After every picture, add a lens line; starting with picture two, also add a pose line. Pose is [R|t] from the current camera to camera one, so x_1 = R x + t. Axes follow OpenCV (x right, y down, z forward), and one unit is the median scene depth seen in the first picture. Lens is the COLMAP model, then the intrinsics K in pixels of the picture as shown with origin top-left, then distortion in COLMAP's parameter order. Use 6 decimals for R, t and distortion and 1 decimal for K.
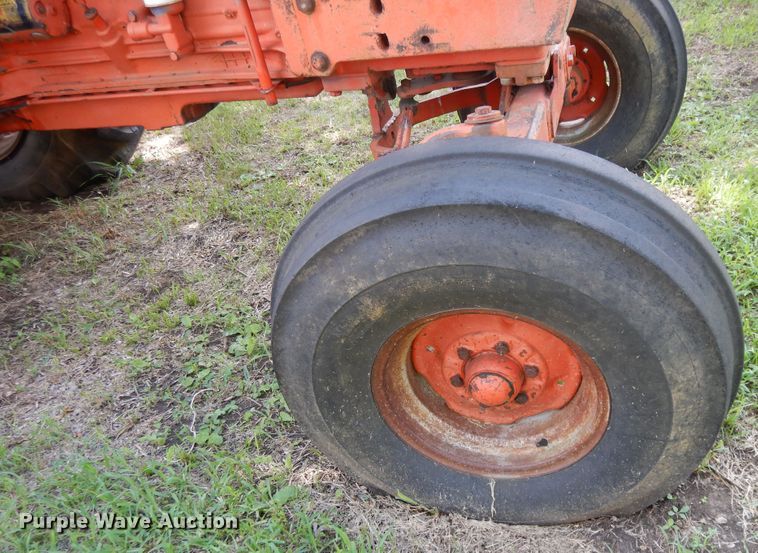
lens RADIAL K [[601.5, 0, 379.1], [0, 601.5, 333.6], [0, 0, 1]] dist [0.000120, -0.002819]
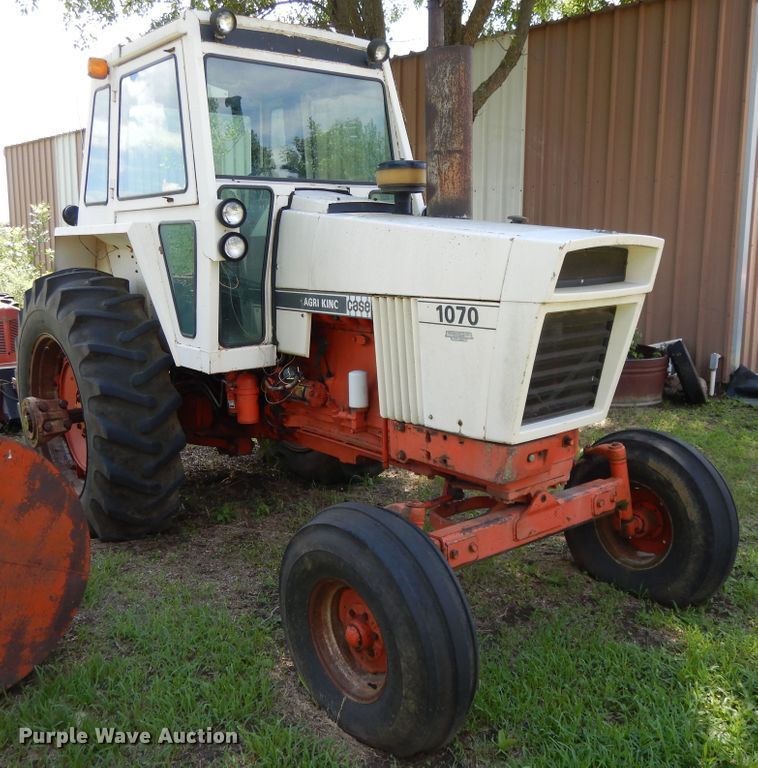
lens RADIAL K [[716.4, 0, 379.0], [0, 716.4, 384.0], [0, 0, 1]] dist [0.007433, -0.008052]
pose [[0.786357, 0.219573, -0.577434, 1.074182], [-0.447708, 0.846609, -0.287767, 0.027841], [0.425675, 0.484810, 0.764042, -0.823737]]
